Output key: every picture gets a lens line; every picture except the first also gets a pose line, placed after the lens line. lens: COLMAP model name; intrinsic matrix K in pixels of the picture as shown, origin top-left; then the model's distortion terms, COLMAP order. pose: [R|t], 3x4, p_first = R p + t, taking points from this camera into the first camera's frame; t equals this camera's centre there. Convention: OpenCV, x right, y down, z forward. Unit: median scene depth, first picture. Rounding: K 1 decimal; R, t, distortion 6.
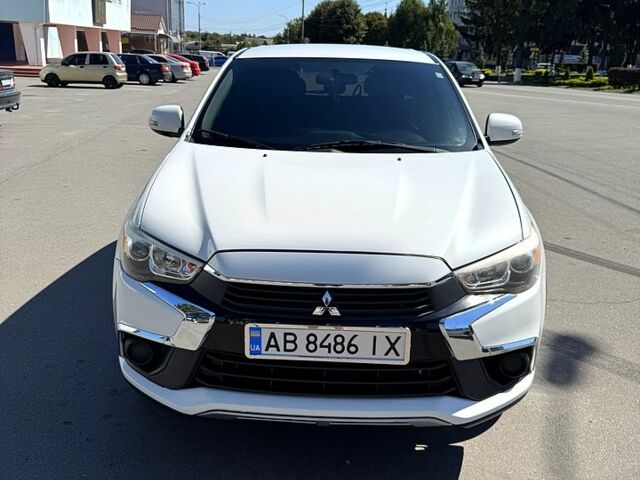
lens RADIAL K [[617.6, 0, 320.0], [0, 617.6, 240.0], [0, 0, 1]] dist [0.007300, -0.013907]
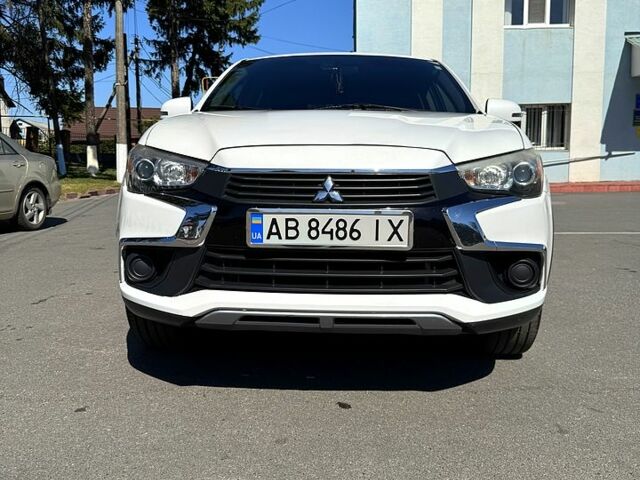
lens RADIAL K [[617.6, 0, 320.0], [0, 617.6, 240.0], [0, 0, 1]] dist [0.007300, -0.013907]
pose [[0.999734, -0.014679, -0.017816, 0.014190], [0.011714, 0.987623, -0.156407, 0.338827], [0.019891, 0.156157, 0.987532, 0.025220]]
